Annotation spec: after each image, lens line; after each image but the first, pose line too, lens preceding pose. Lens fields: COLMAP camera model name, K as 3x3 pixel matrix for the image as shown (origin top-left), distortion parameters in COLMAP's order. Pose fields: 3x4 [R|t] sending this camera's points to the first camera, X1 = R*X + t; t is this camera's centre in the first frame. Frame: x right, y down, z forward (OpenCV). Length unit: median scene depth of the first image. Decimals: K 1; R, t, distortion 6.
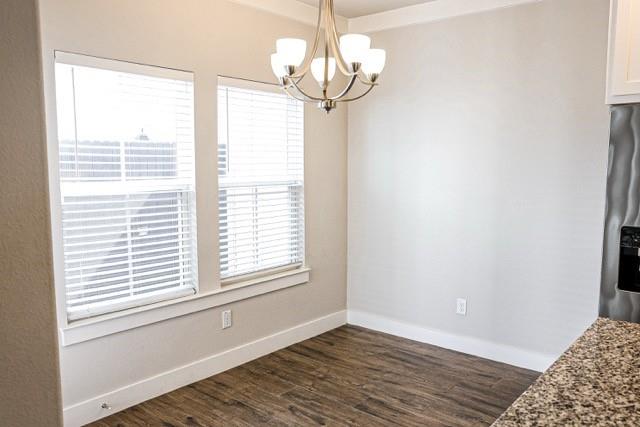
lens RADIAL K [[518.0, 0, 320.2], [0, 518.0, 216.3], [0, 0, 1]] dist [-0.002548, 0.003576]
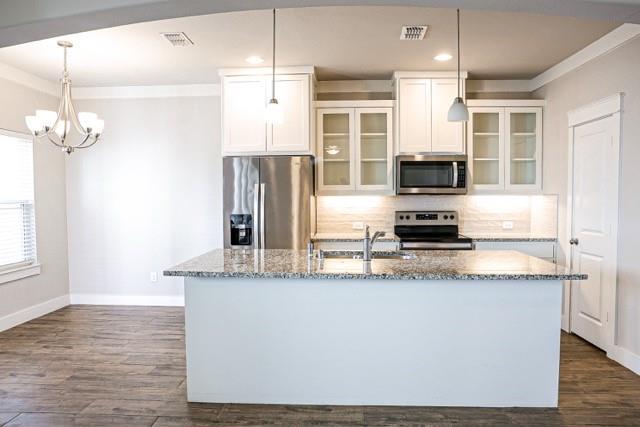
lens RADIAL K [[443.4, 0, 321.8], [0, 443.4, 215.5], [0, 0, 1]] dist [-0.093634, 0.070529]
pose [[0.792977, -0.027378, 0.608637, -0.158889], [0.062167, 0.997412, -0.036128, 0.079048], [-0.606072, 0.066486, 0.792626, -0.479728]]
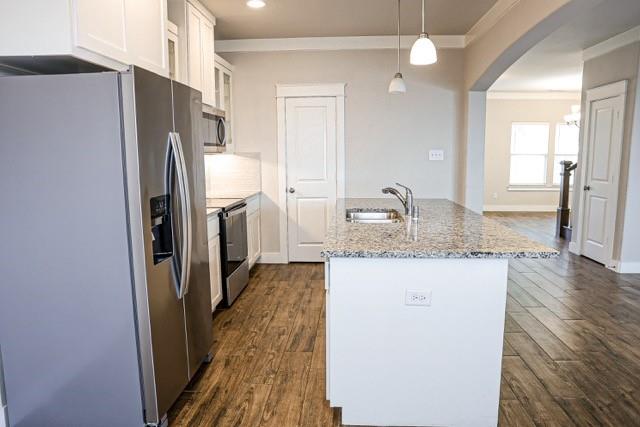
lens RADIAL K [[443.4, 0, 322.0], [0, 443.4, 216.0], [0, 0, 1]] dist [-0.093634, 0.070529]
pose [[-0.592329, -0.108916, 0.798300, -0.188519], [0.088416, 0.976050, 0.198771, -0.067547], [-0.800830, 0.188321, -0.568513, 0.931257]]
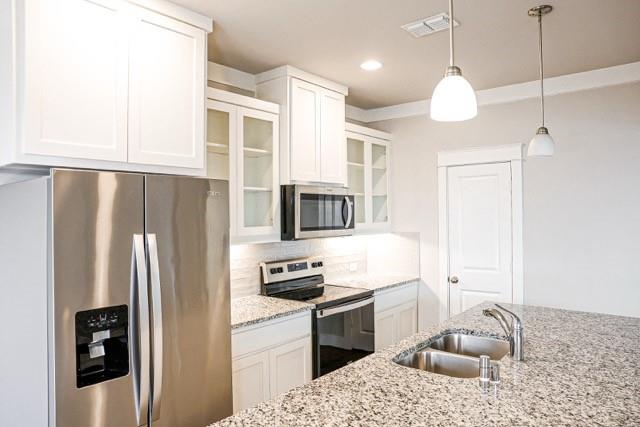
lens RADIAL K [[443.4, 0, 324.2], [0, 443.4, 217.6], [0, 0, 1]] dist [-0.093634, 0.070529]
pose [[-0.022625, -0.003170, 0.999739, -0.095228], [0.110543, 0.993855, 0.005653, -0.077179], [-0.993614, 0.110642, -0.022136, 0.465328]]
